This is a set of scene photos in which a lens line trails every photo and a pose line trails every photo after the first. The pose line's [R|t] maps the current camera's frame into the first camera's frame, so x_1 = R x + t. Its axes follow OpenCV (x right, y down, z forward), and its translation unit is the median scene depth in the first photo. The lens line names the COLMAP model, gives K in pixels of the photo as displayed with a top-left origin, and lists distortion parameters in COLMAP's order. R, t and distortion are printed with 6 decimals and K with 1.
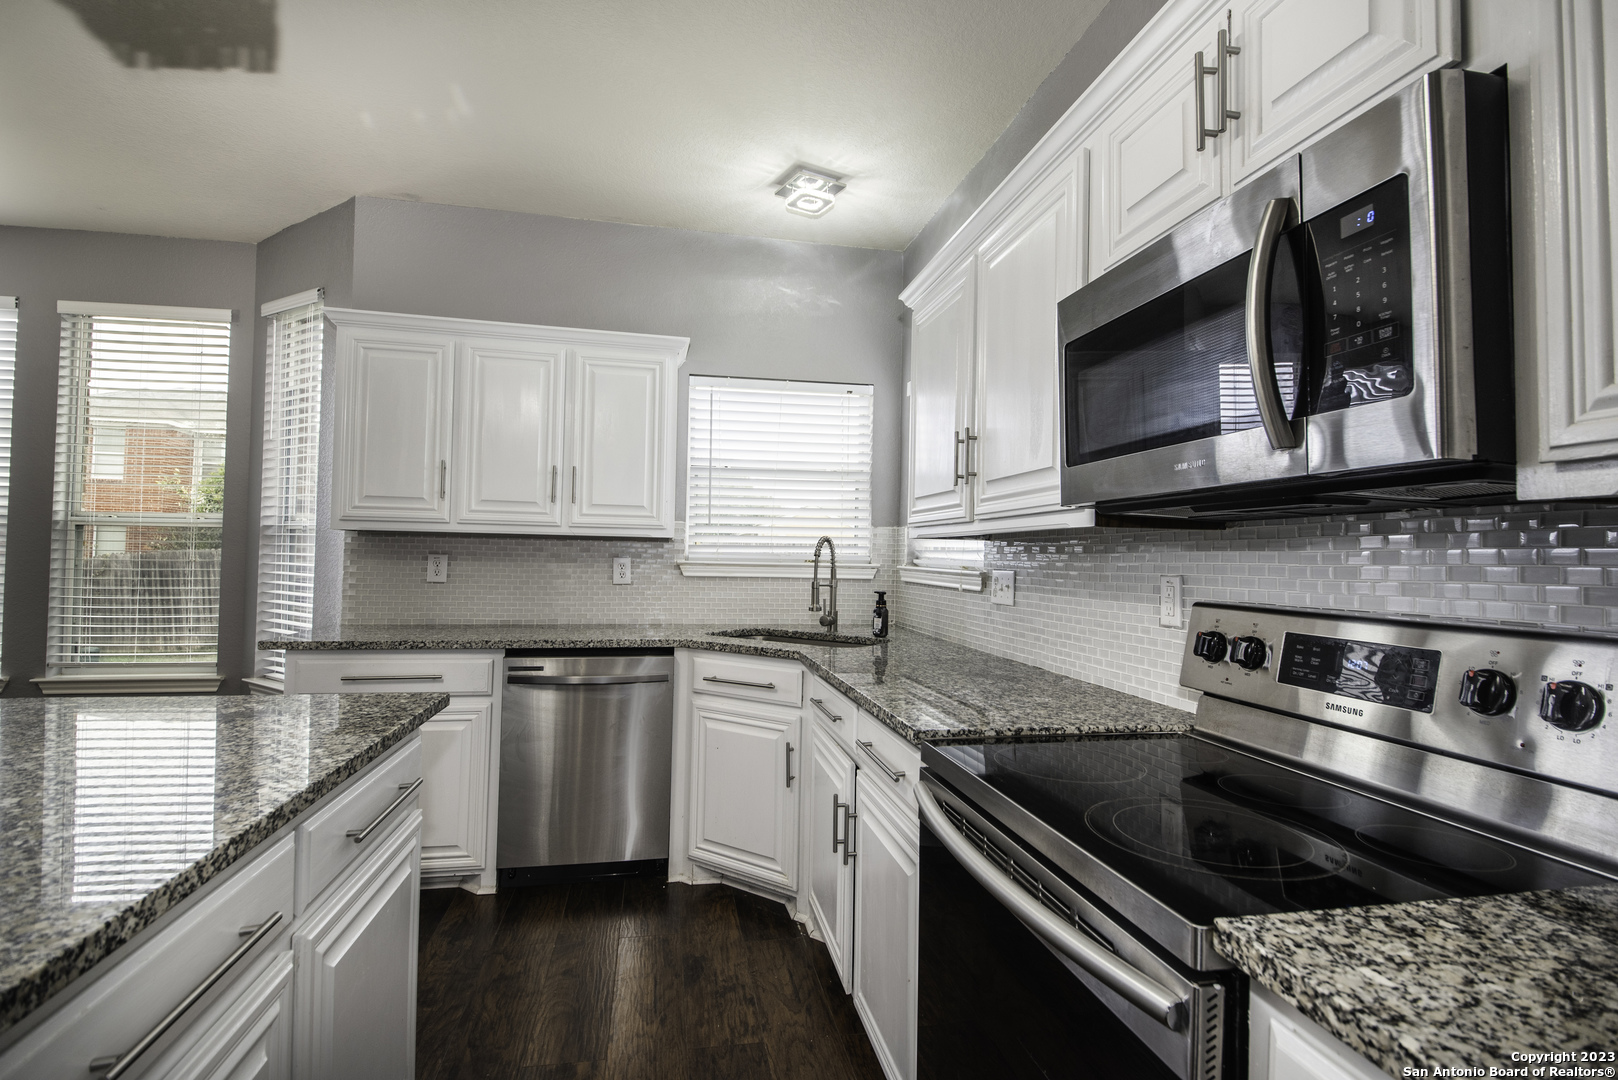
lens RADIAL K [[760.8, 0, 837.3], [0, 760.8, 532.4], [0, 0, 1]] dist [-0.003309, -0.002729]
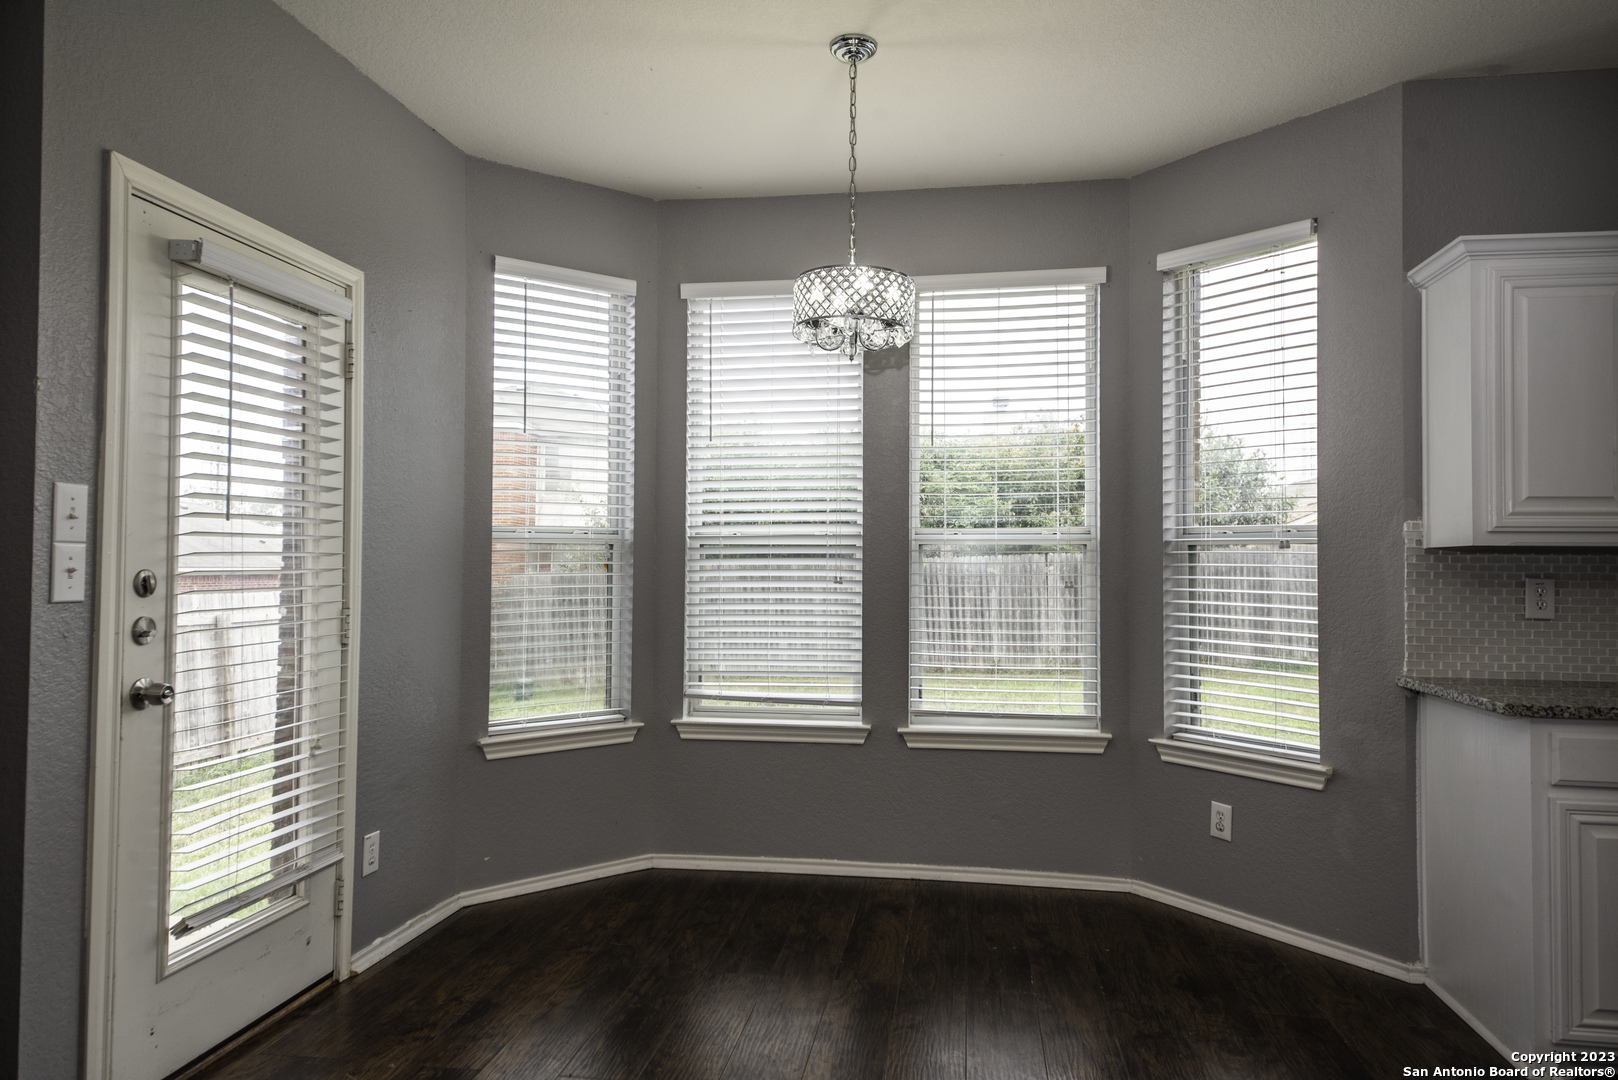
lens RADIAL K [[1028.7, 0, 813.4], [0, 1028.7, 541.9], [0, 0, 1]] dist [0.032092, -0.002630]
pose [[0.935284, -0.018029, -0.353439, -0.871225], [0.019435, 0.999811, 0.000429, -0.019451], [0.353364, -0.007270, 0.935458, -0.131694]]
